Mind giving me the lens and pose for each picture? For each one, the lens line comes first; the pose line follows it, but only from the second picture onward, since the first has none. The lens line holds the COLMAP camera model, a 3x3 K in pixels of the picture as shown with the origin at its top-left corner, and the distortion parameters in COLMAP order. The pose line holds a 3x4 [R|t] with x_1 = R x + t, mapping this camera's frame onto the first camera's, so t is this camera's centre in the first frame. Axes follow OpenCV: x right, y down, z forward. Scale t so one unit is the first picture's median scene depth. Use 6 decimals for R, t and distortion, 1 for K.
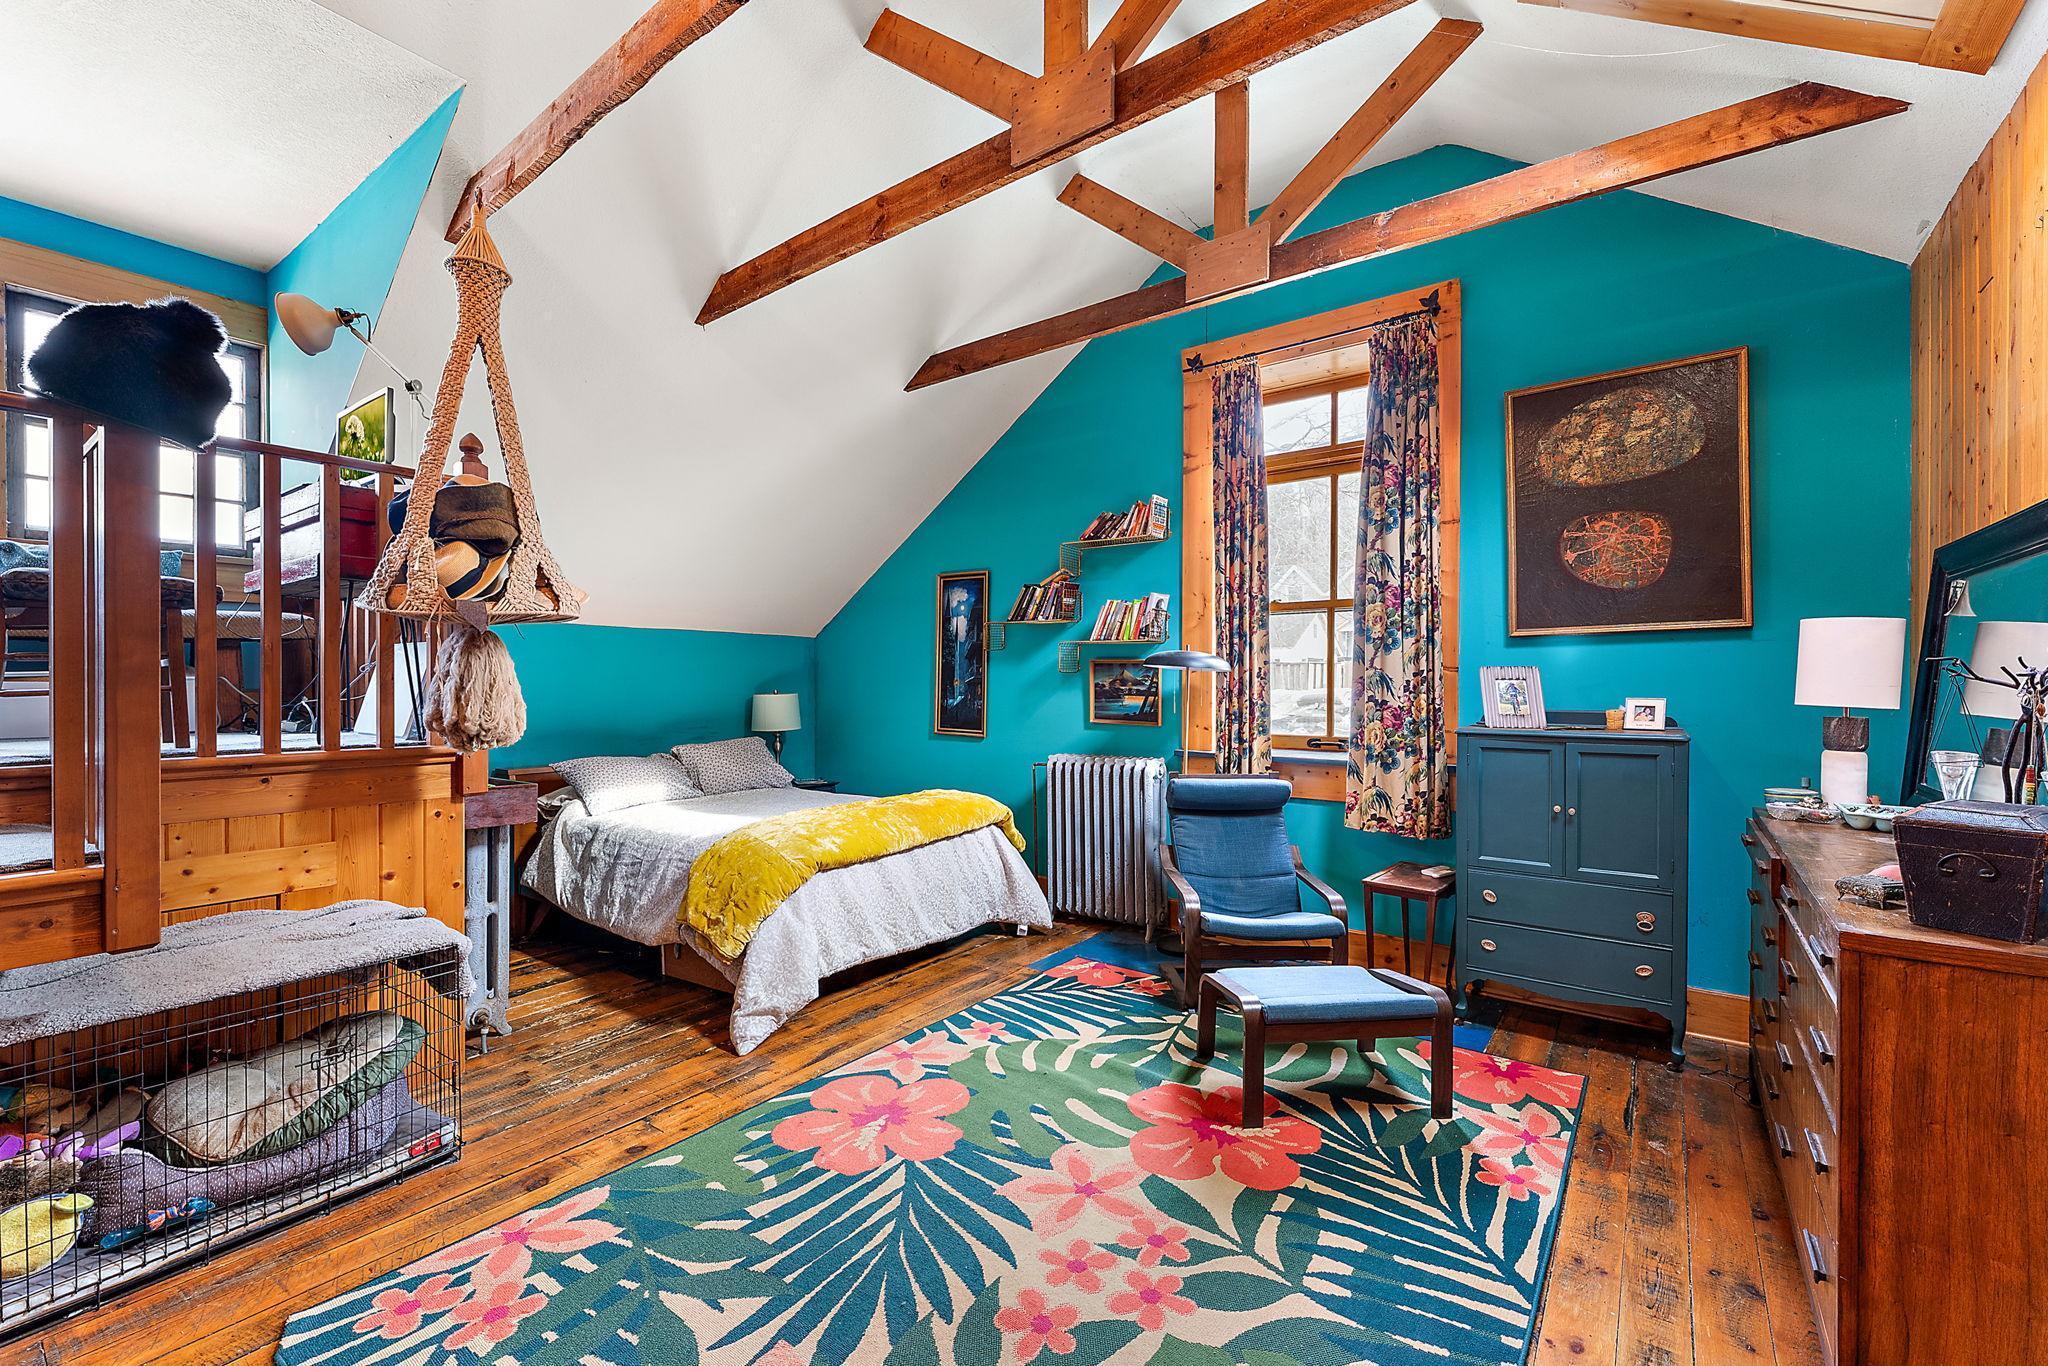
lens RADIAL K [[825.8, 0, 1029.1], [0, 825.8, 684.5], [0, 0, 1]] dist [0.000765, -0.000230]
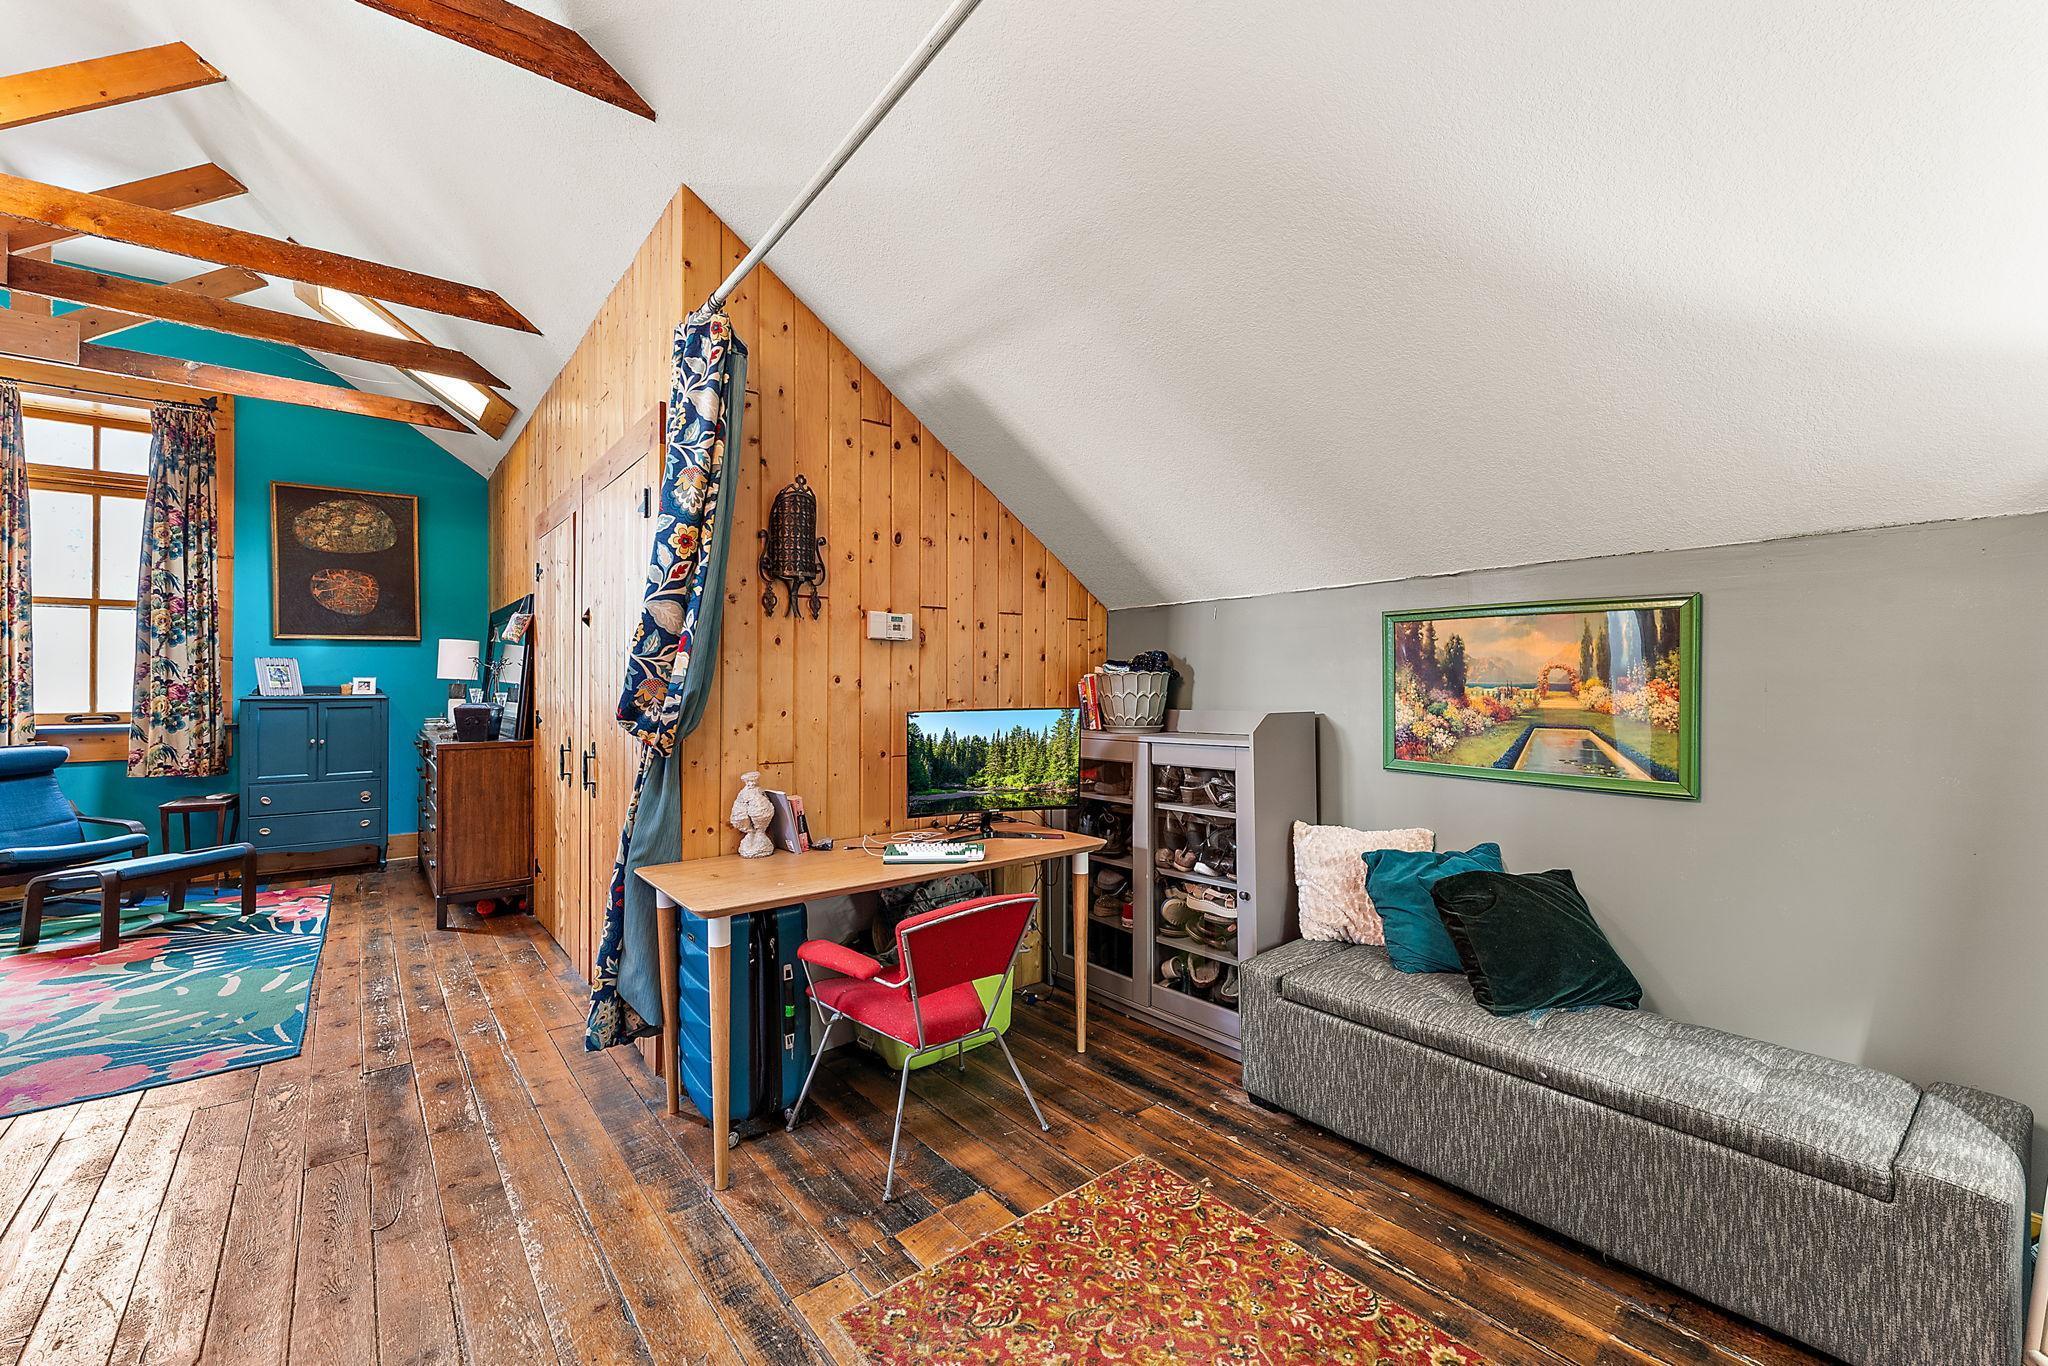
lens RADIAL K [[825.8, 0, 1029.1], [0, 825.8, 684.5], [0, 0, 1]] dist [0.000765, -0.000230]
pose [[0.236087, -0.001816, 0.971730, -0.575208], [0.002796, 0.999995, 0.001190, 0.029486], [-0.971728, 0.002436, 0.236091, -0.723490]]
